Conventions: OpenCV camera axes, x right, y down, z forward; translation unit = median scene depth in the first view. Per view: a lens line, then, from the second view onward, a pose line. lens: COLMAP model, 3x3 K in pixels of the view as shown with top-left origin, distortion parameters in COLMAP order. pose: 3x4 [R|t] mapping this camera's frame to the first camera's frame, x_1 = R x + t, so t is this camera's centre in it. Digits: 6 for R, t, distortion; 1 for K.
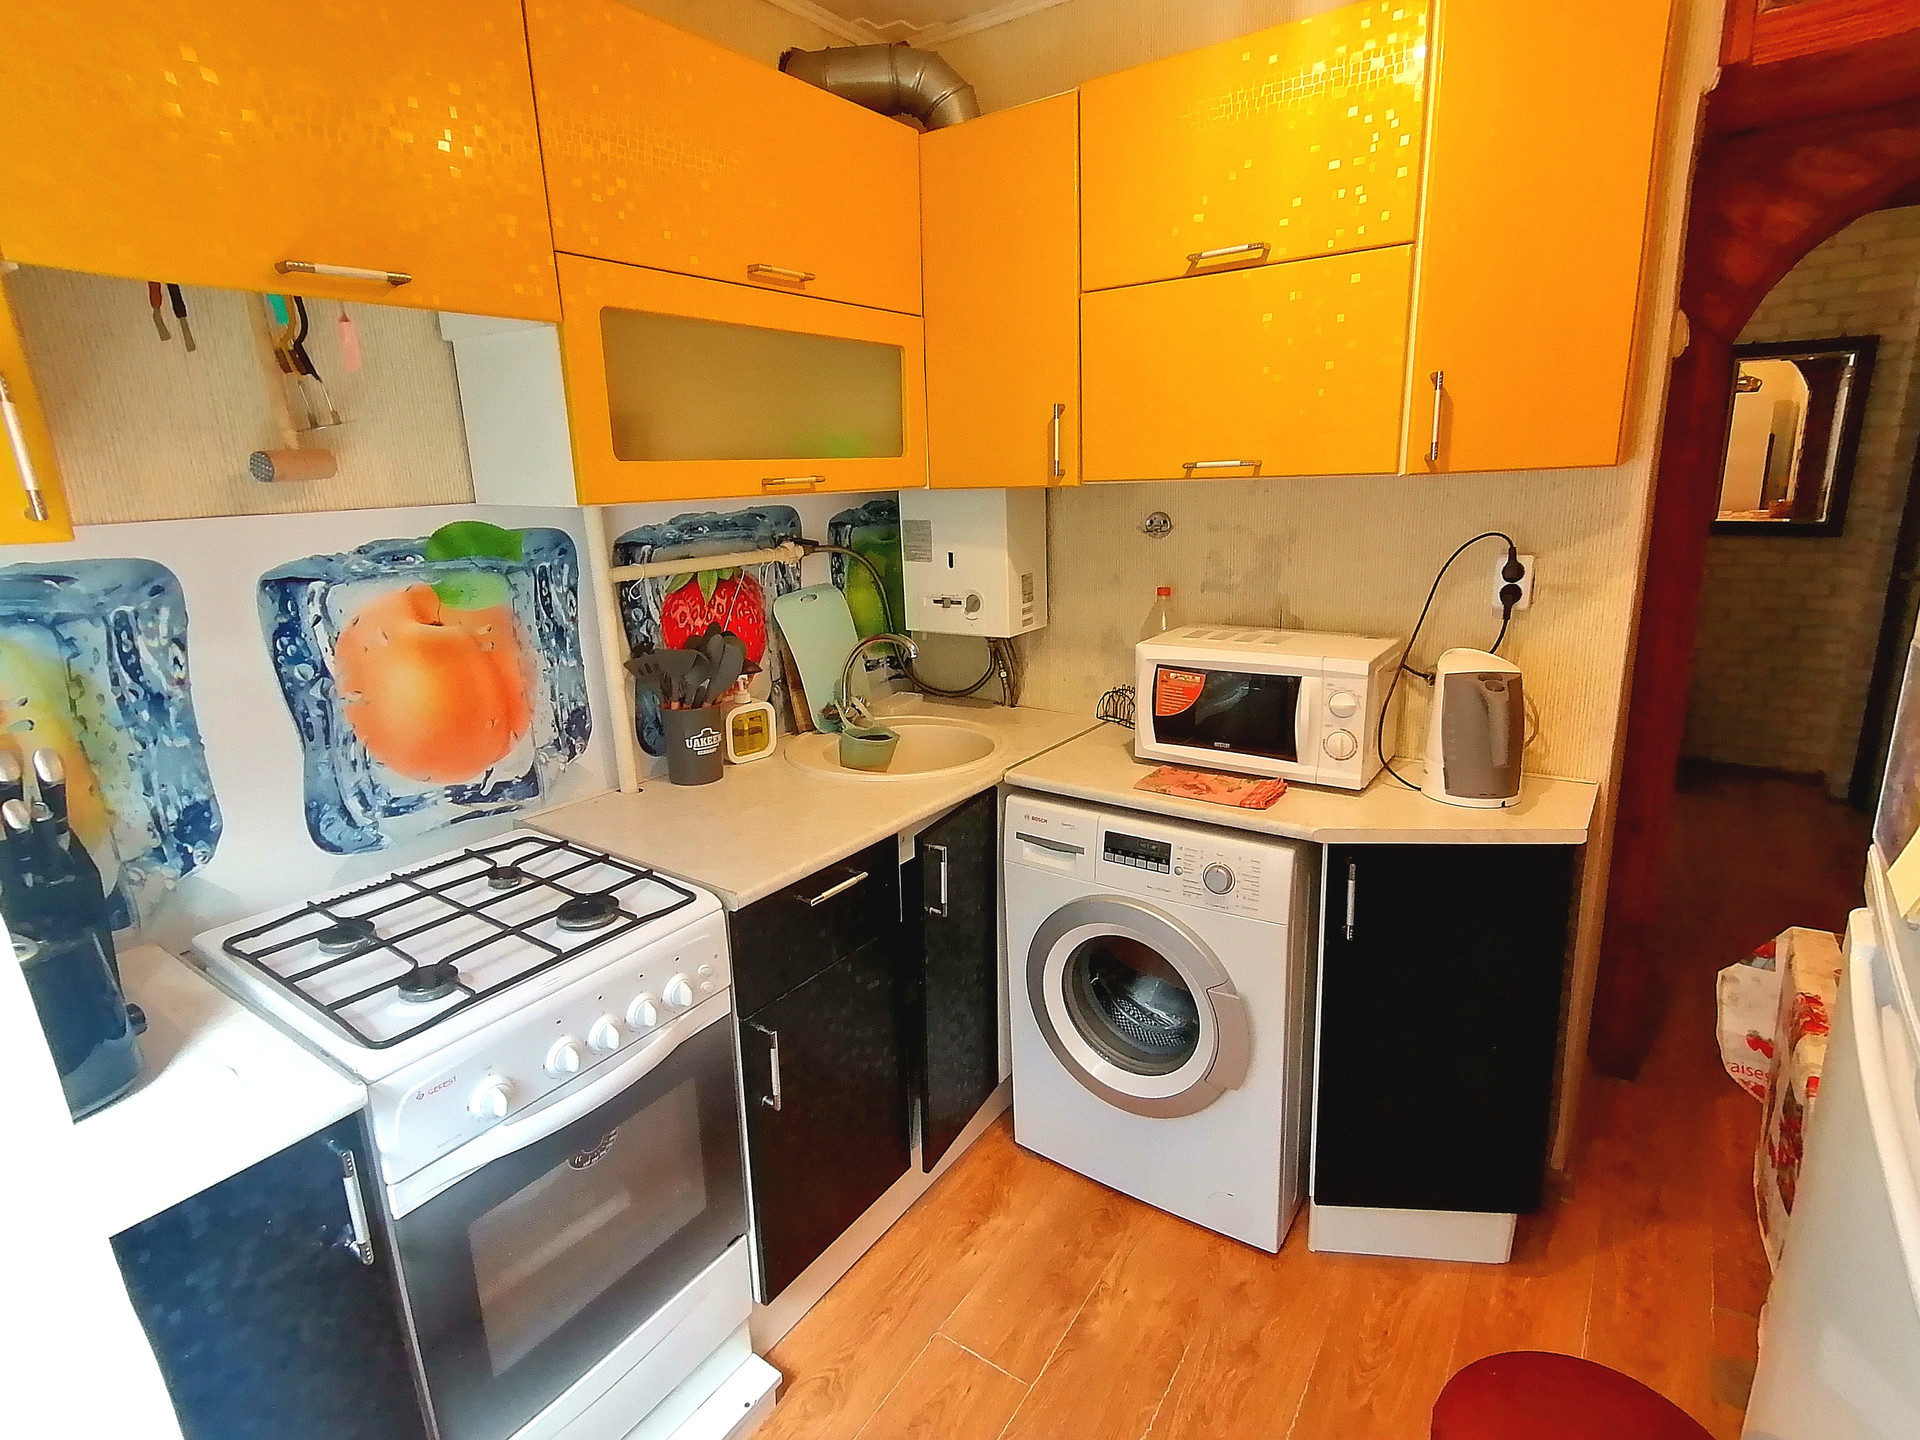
lens RADIAL K [[962.9, 0, 960.2], [0, 962.9, 706.2], [0, 0, 1]] dist [0.023609, -0.016643]
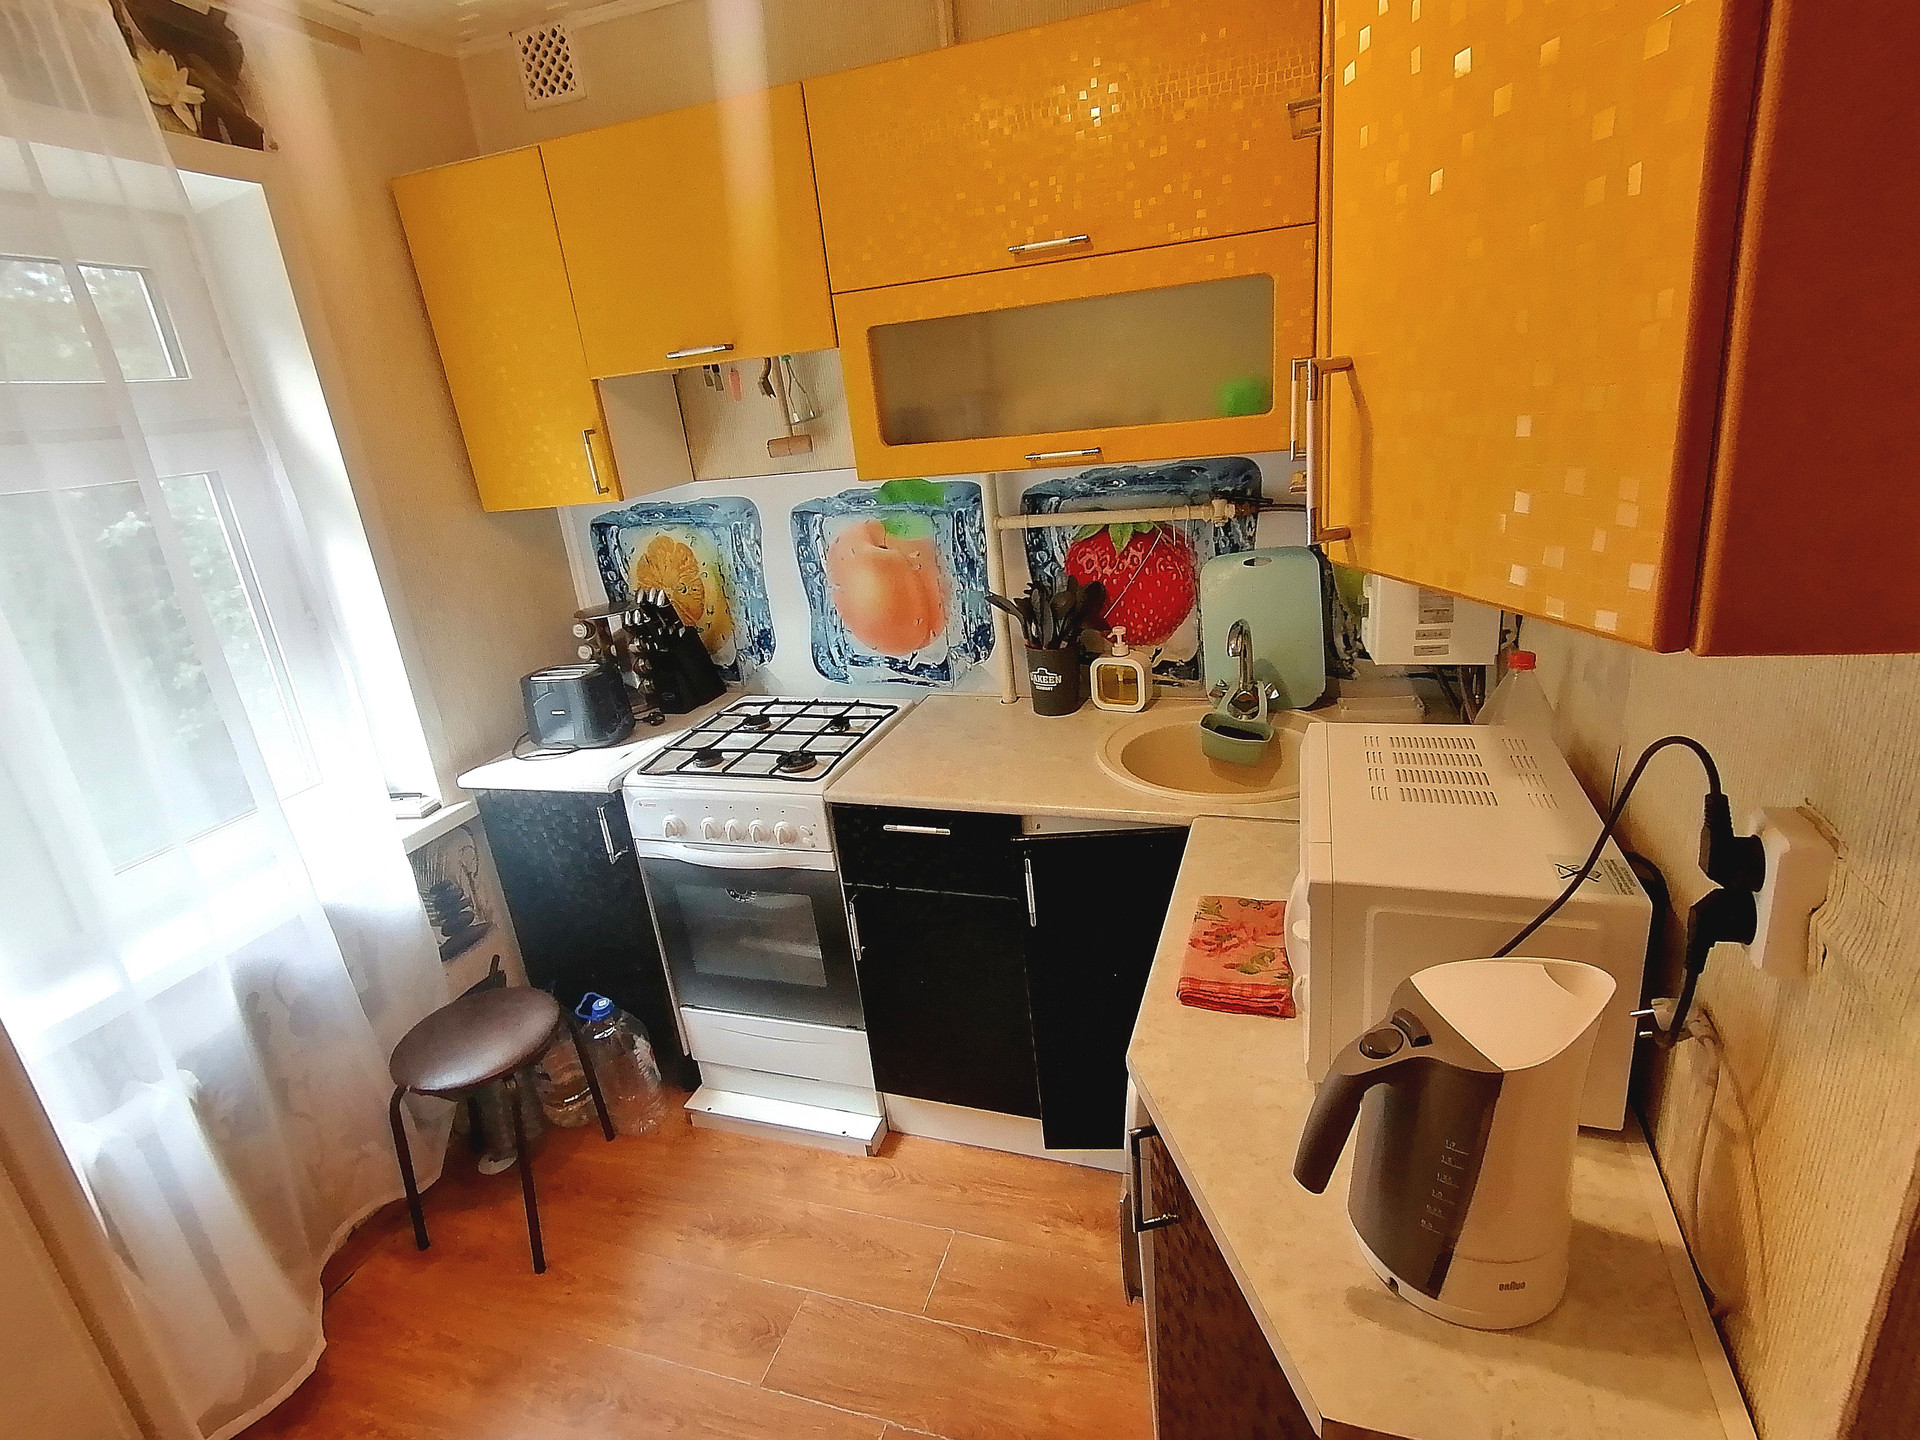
lens RADIAL K [[962.9, 0, 958.4], [0, 962.9, 707.9], [0, 0, 1]] dist [0.023609, -0.016643]
pose [[0.273541, 0.312195, -0.909786, 0.824591], [-0.140894, 0.948663, 0.283174, -0.262368], [0.951485, 0.050724, 0.303485, 0.629419]]
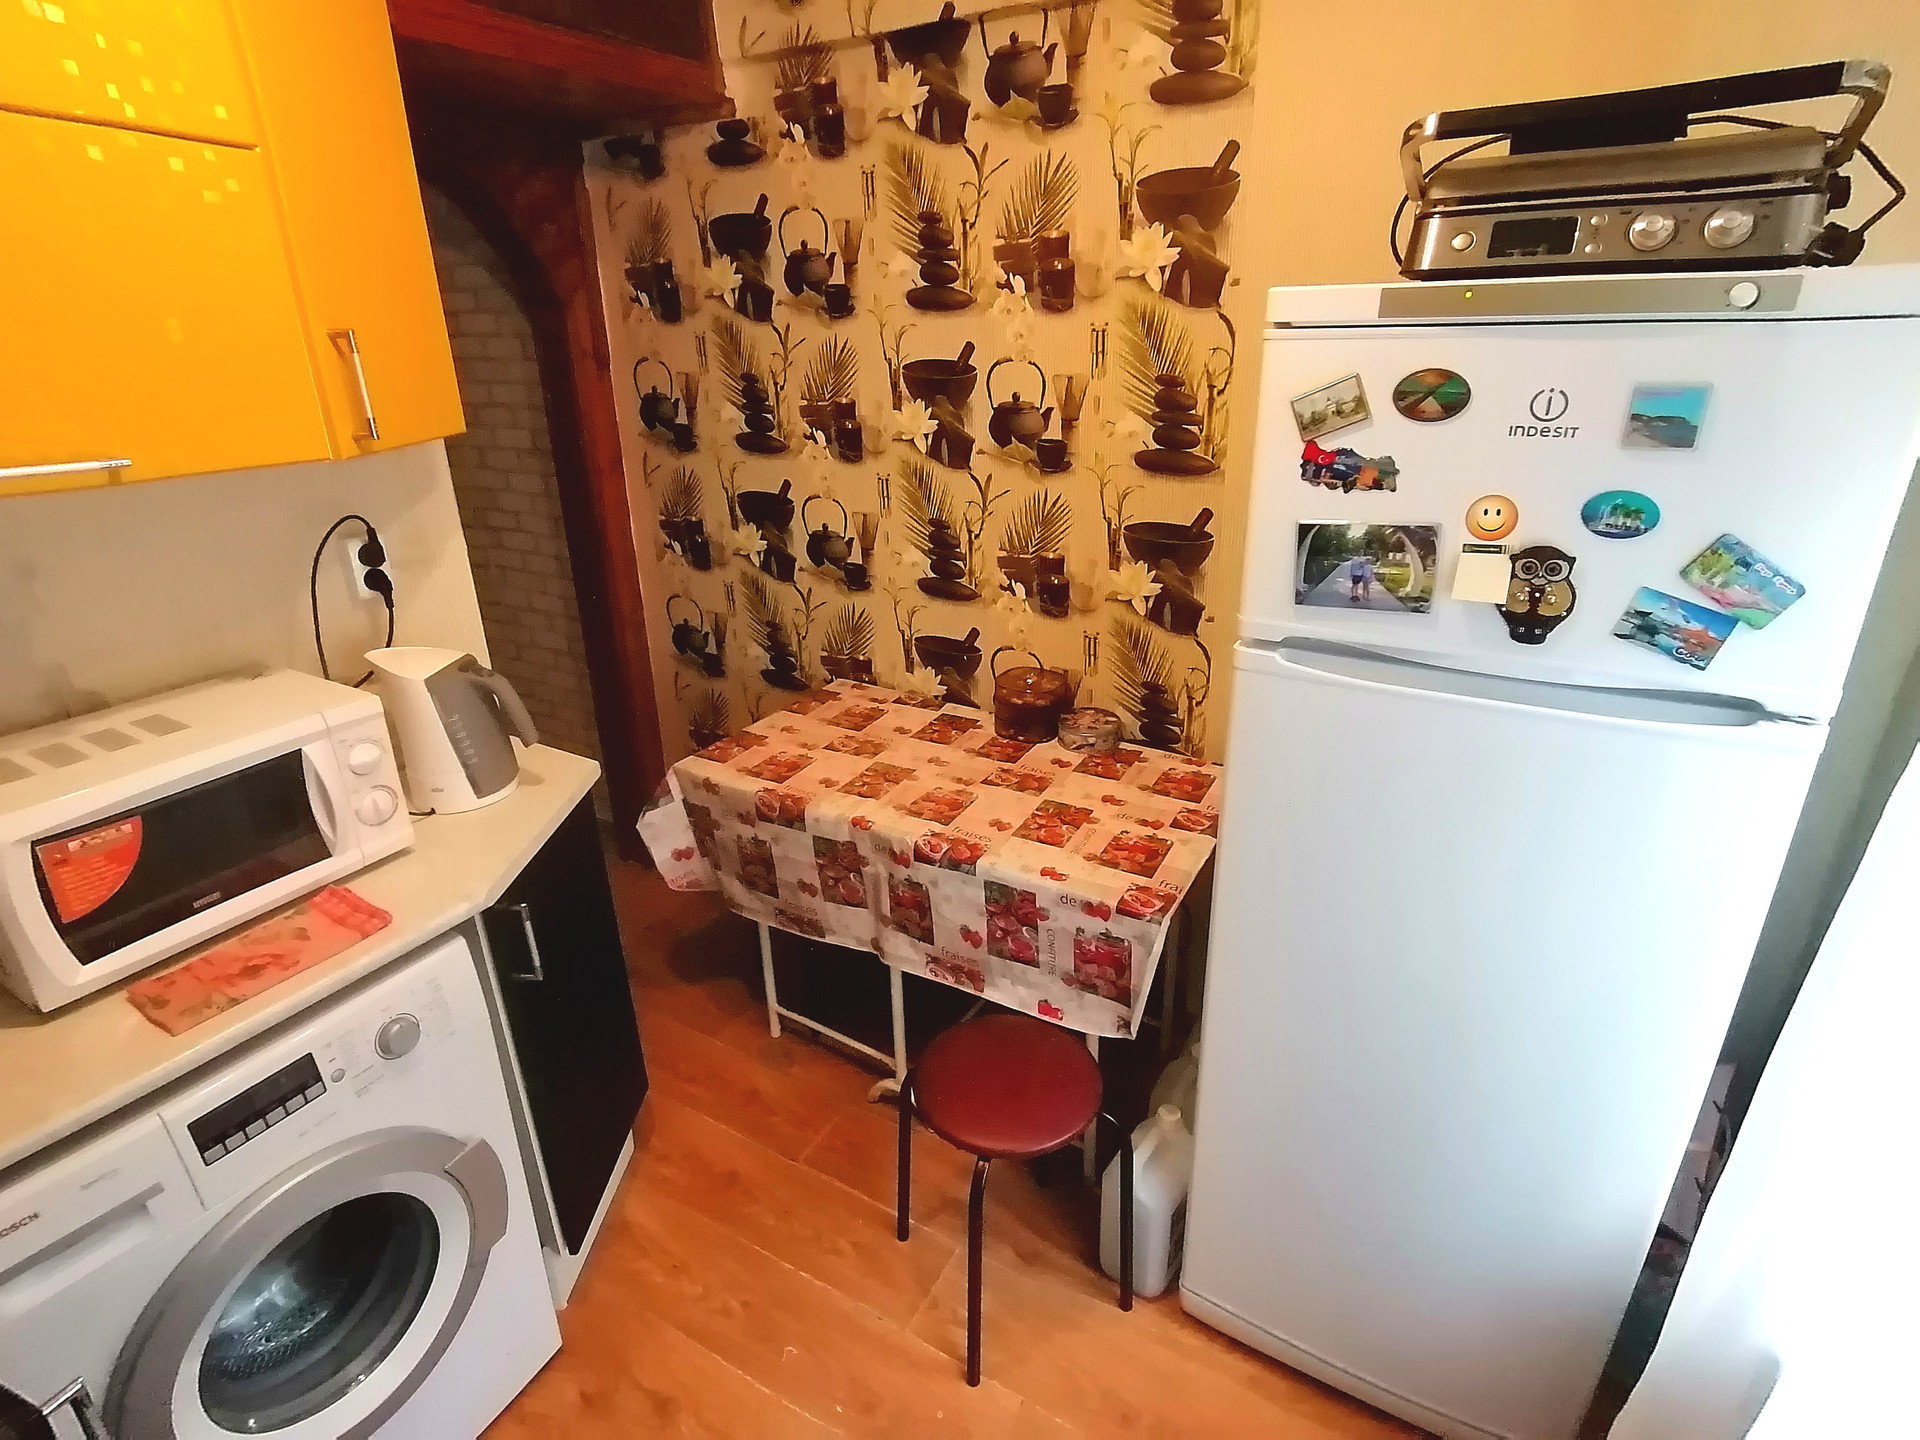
lens RADIAL K [[962.9, 0, 946.5], [0, 962.9, 710.0], [0, 0, 1]] dist [0.023609, -0.016643]
pose [[-0.068239, -0.342866, 0.936902, -0.361391], [0.250656, 0.903077, 0.348744, -0.195415], [-0.965668, 0.258639, 0.024316, 0.525035]]
